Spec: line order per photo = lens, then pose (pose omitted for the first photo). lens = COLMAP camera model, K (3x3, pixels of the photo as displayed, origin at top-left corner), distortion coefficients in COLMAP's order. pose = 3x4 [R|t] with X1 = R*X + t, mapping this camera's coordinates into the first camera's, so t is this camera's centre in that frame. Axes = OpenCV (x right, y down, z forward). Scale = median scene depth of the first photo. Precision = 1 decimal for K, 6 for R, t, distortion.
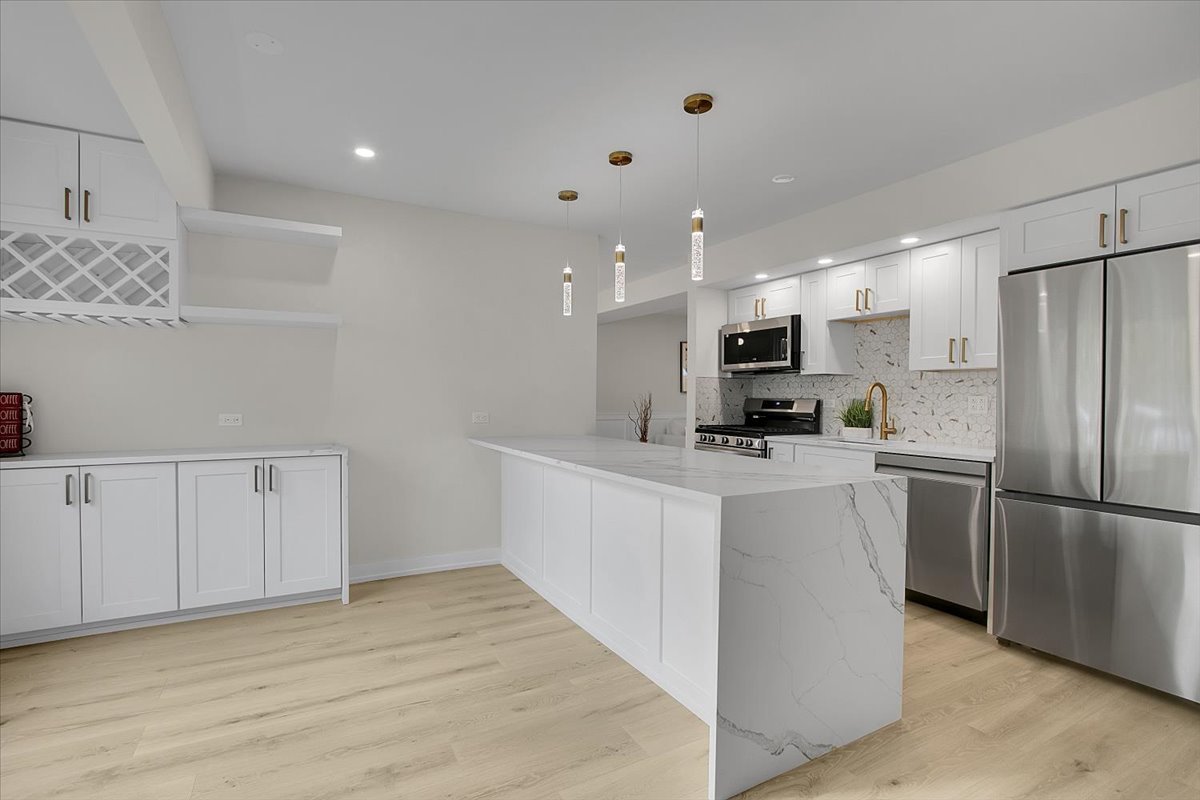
lens RADIAL K [[562.1, 0, 600.0], [0, 562.1, 400.0], [0, 0, 1]] dist [-0.000593, -0.000120]
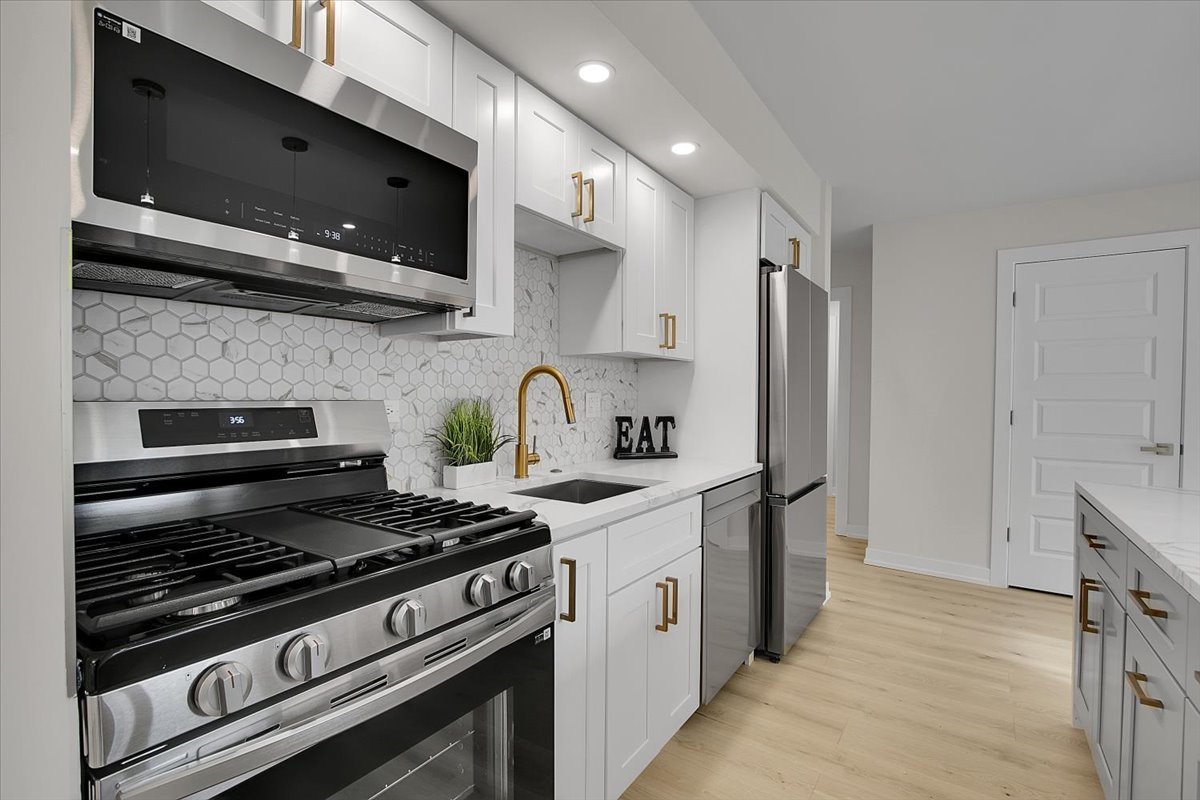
lens RADIAL K [[562.1, 0, 600.0], [0, 562.1, 400.0], [0, 0, 1]] dist [-0.000593, -0.000120]
pose [[-0.447489, -0.022358, 0.894010, 0.015282], [-0.008370, 0.999748, 0.020813, -0.012187], [-0.894250, 0.001831, -0.447564, 1.201554]]
